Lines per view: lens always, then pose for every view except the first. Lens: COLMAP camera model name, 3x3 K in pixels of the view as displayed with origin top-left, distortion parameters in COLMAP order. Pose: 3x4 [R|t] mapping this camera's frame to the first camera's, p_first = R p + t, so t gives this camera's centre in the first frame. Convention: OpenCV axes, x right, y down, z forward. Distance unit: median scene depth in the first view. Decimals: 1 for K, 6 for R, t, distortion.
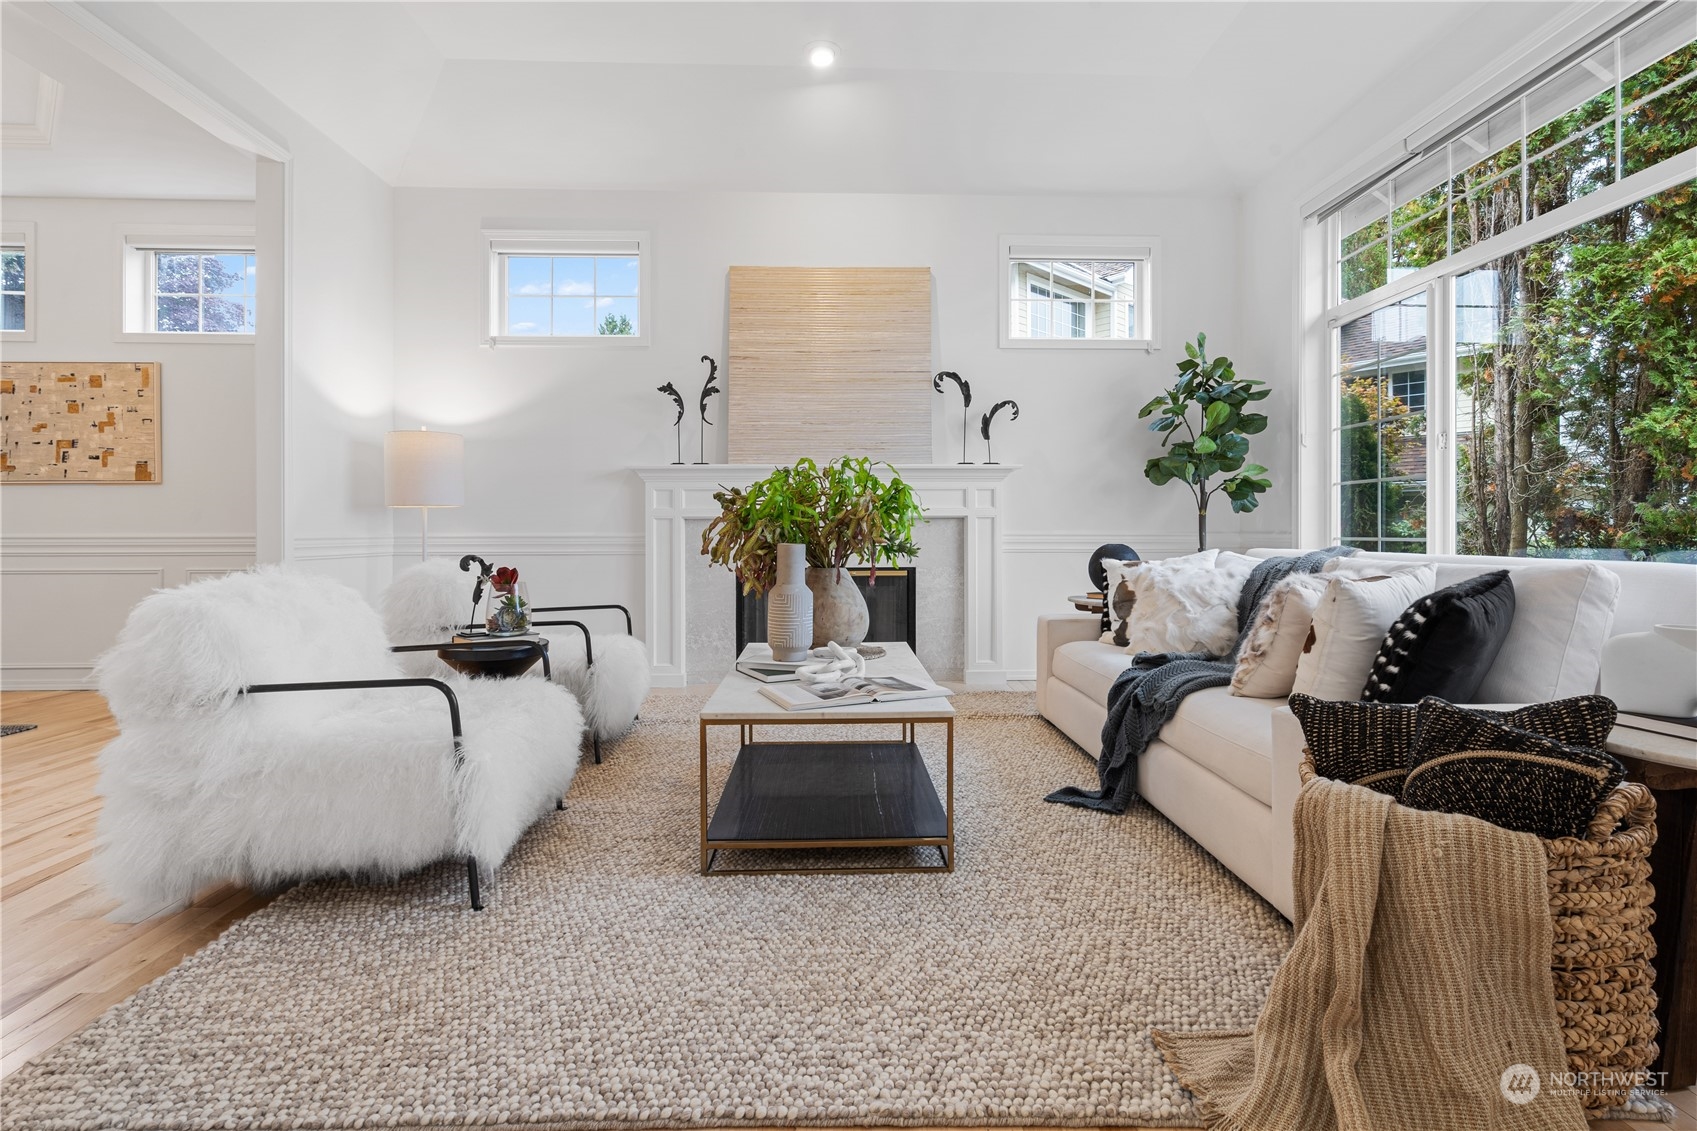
lens RADIAL K [[779.2, 0, 871.5], [0, 779.2, 534.2], [0, 0, 1]] dist [-0.004614, 0.000535]
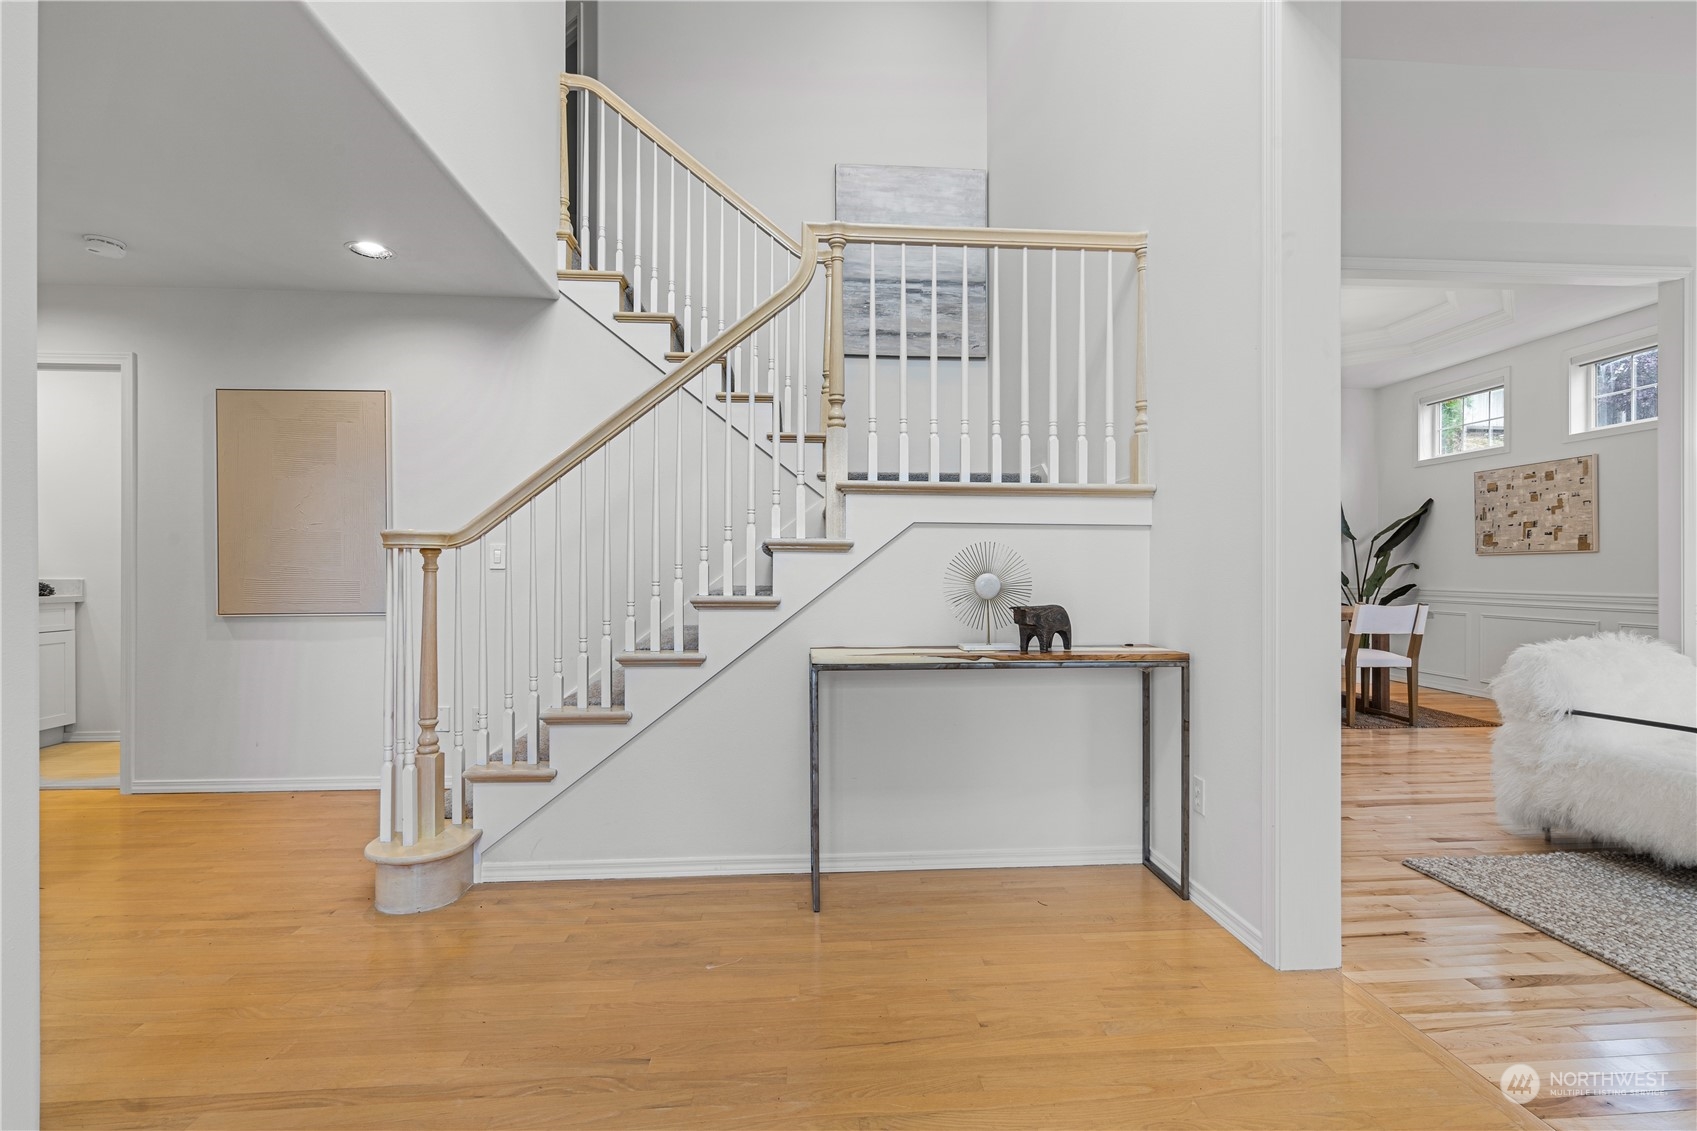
lens RADIAL K [[779.9, 0, 848.1], [0, 779.9, 571.5], [0, 0, 1]] dist [-0.003394, 0.000625]
pose [[0.006250, 0.001718, -0.999979, 0.381282], [0.000319, 0.999998, 0.001720, -0.044861], [0.999980, -0.000330, 0.006250, -0.242017]]
